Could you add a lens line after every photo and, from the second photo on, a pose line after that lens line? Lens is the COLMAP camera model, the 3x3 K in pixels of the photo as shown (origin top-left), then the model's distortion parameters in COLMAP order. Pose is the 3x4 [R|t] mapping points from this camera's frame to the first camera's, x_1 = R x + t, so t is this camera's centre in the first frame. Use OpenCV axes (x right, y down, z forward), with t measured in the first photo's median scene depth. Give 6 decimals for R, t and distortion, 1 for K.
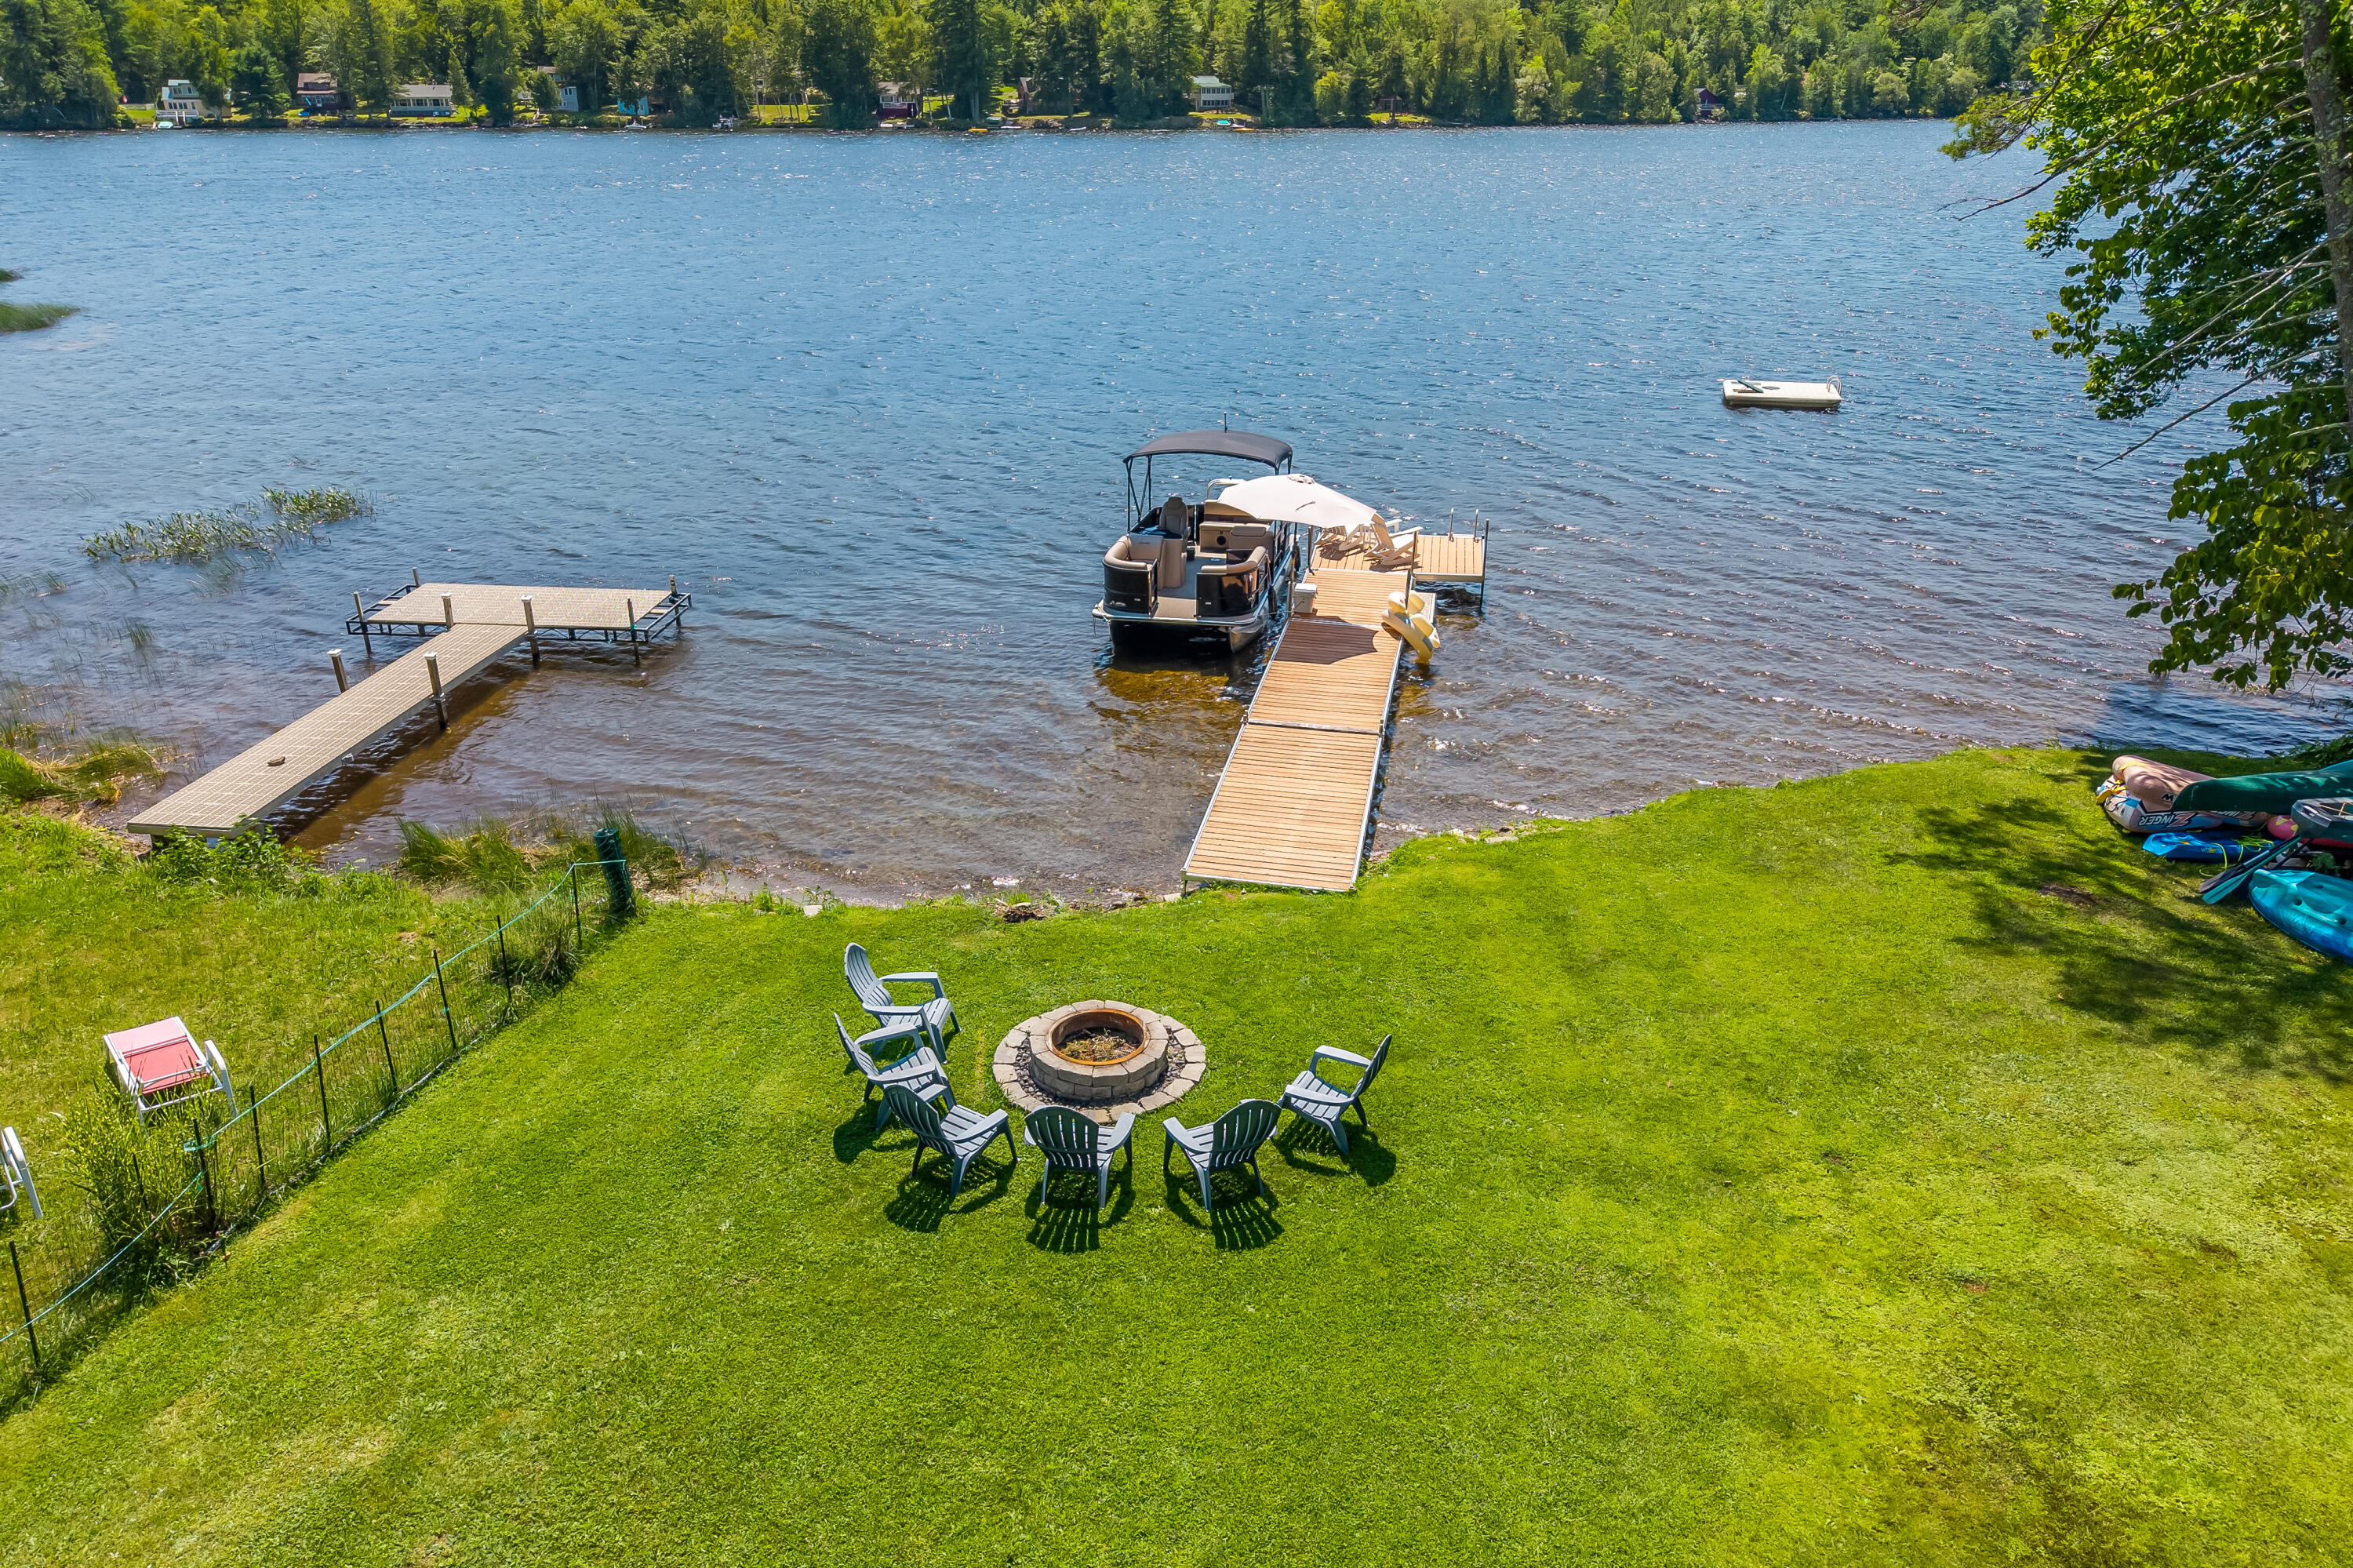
lens RADIAL K [[1581.5, 0, 1176.5], [0, 1581.5, 784.0], [0, 0, 1]] dist [-0.002028, -0.001364]
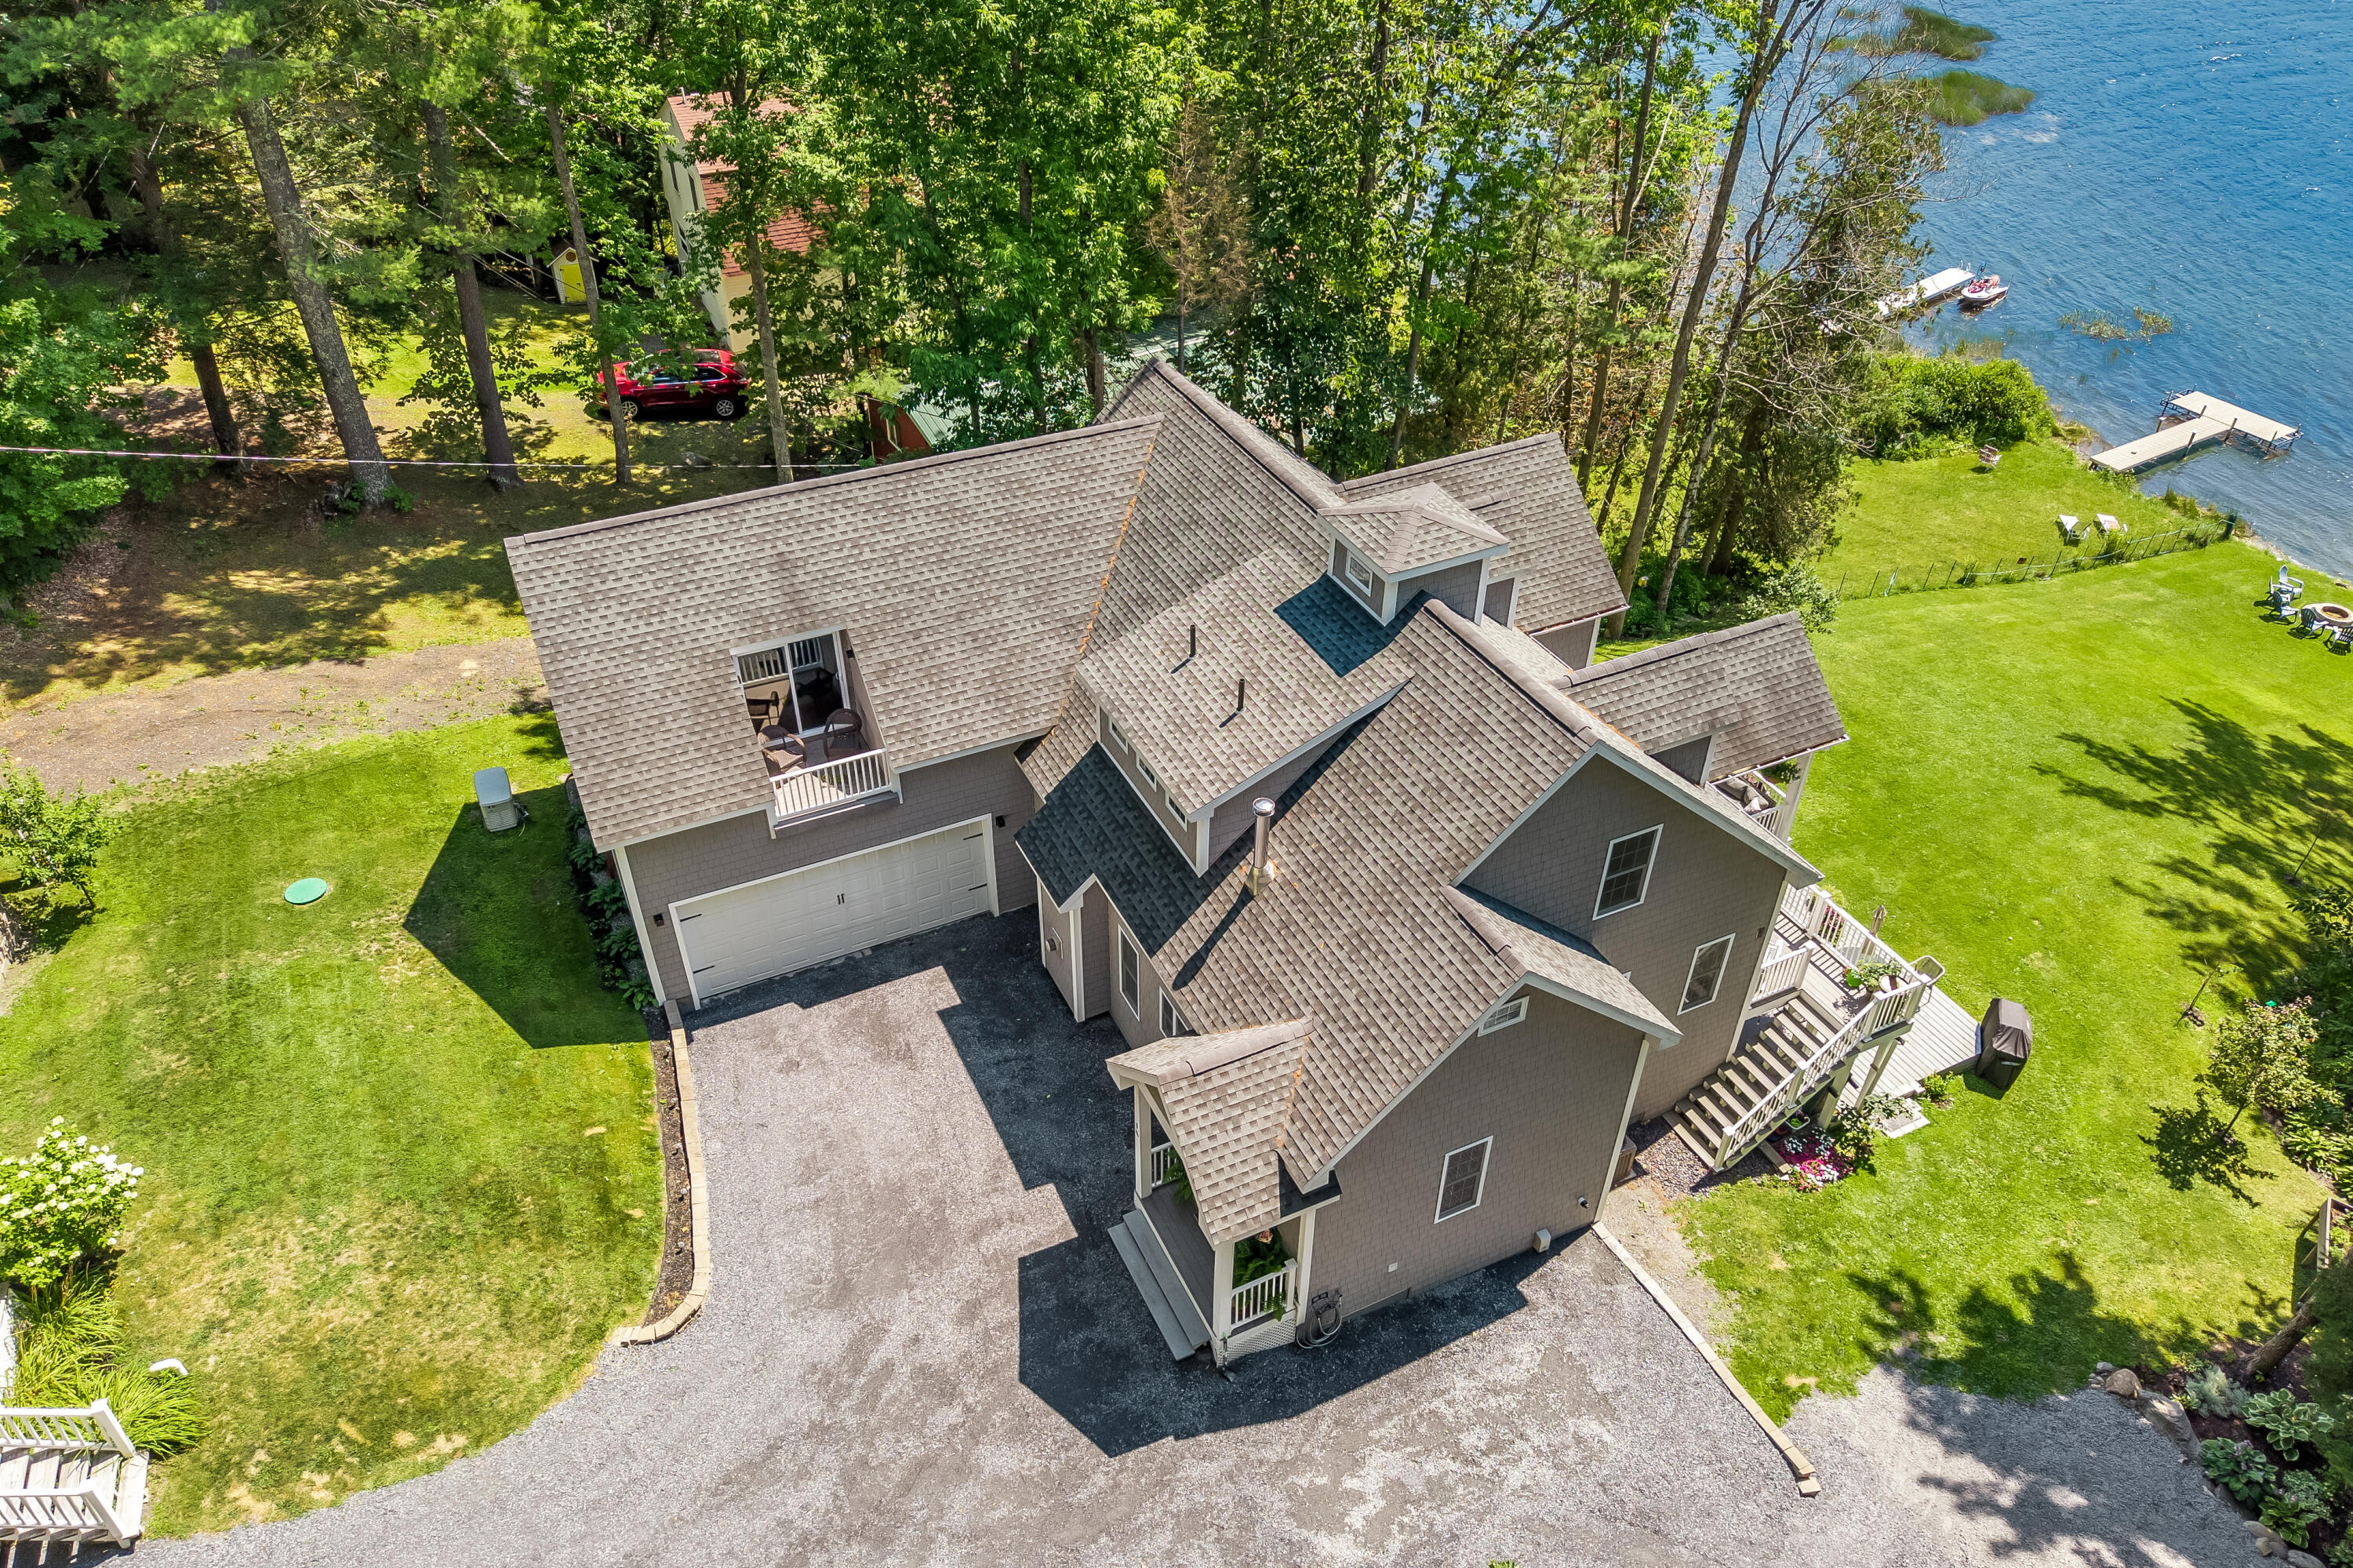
lens RADIAL K [[1581.5, 0, 1176.5], [0, 1581.5, 784.0], [0, 0, 1]] dist [-0.002028, -0.001364]
pose [[0.580396, 0.502477, -0.640825, 0.756818], [-0.329719, 0.864545, 0.379271, -0.009114], [0.744597, -0.008835, 0.667455, -2.834163]]
